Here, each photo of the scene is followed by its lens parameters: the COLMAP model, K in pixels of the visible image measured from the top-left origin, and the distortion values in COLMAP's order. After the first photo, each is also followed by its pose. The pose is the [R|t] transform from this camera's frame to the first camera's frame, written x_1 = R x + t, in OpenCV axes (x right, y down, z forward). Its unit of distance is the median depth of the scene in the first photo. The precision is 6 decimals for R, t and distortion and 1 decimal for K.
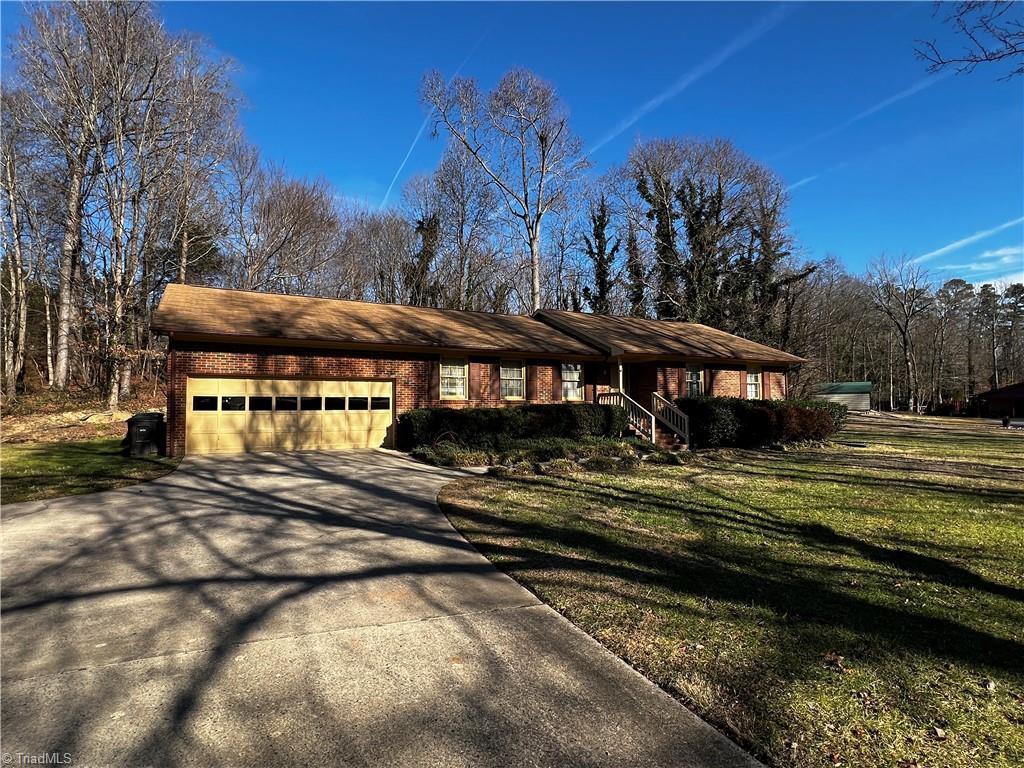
lens RADIAL K [[553.0, 0, 510.5], [0, 553.0, 384.8], [0, 0, 1]] dist [-0.007372, -0.000181]
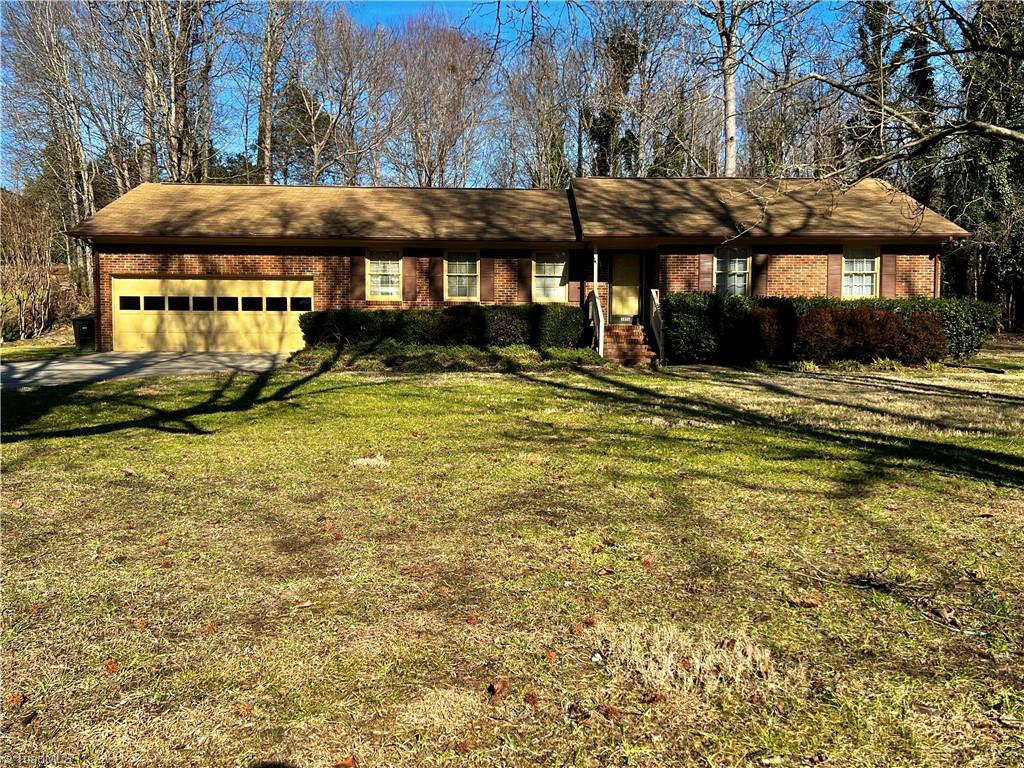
lens RADIAL K [[904.0, 0, 511.3], [0, 904.0, 390.4], [0, 0, 1]] dist [0.069968, -0.072005]
pose [[0.878572, 0.039429, -0.475980, 0.768426], [0.011278, 0.994596, 0.103206, 0.023431], [0.477477, -0.096042, 0.873379, -0.156261]]
